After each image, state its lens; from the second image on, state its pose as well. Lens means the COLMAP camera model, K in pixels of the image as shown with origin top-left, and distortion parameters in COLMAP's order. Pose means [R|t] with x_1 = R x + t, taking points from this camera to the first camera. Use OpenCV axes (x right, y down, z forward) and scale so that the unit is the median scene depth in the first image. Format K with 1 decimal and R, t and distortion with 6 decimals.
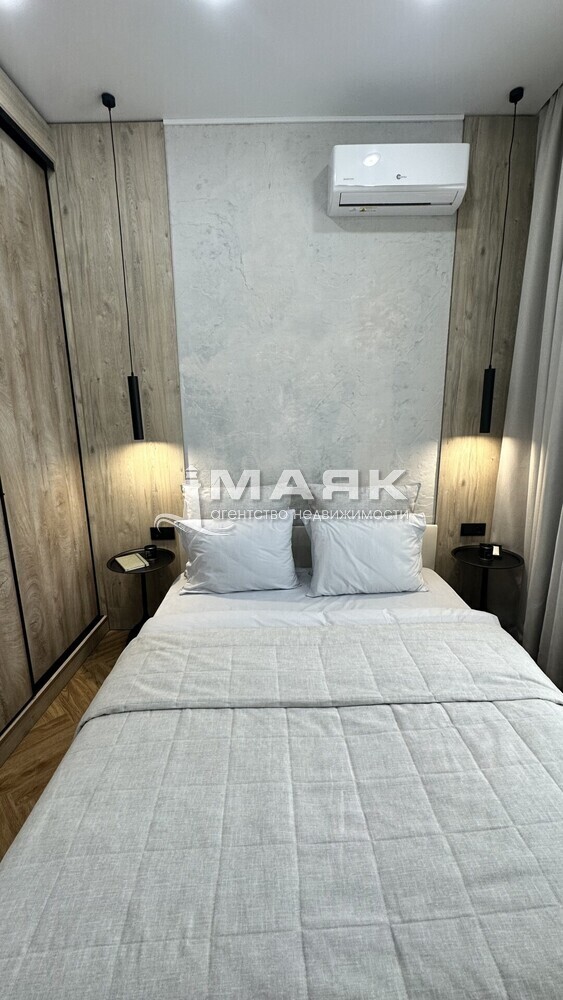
lens RADIAL K [[399.0, 0, 280.4], [0, 399.0, 499.8], [0, 0, 1]] dist [-0.004236, 0.000472]
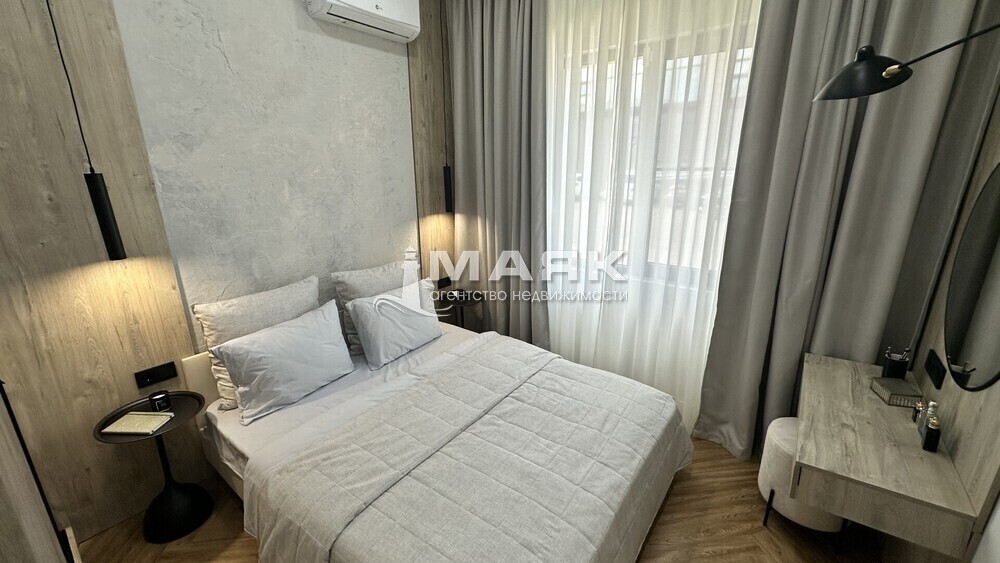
lens RADIAL K [[399.0, 0, 502.3], [0, 399.0, 281.2], [0, 0, 1]] dist [-0.004236, 0.000472]
pose [[0.601752, -0.213581, 0.769596, -0.507308], [0.172770, 0.975576, 0.135655, -0.090422], [-0.779772, 0.051333, 0.623955, -0.002064]]
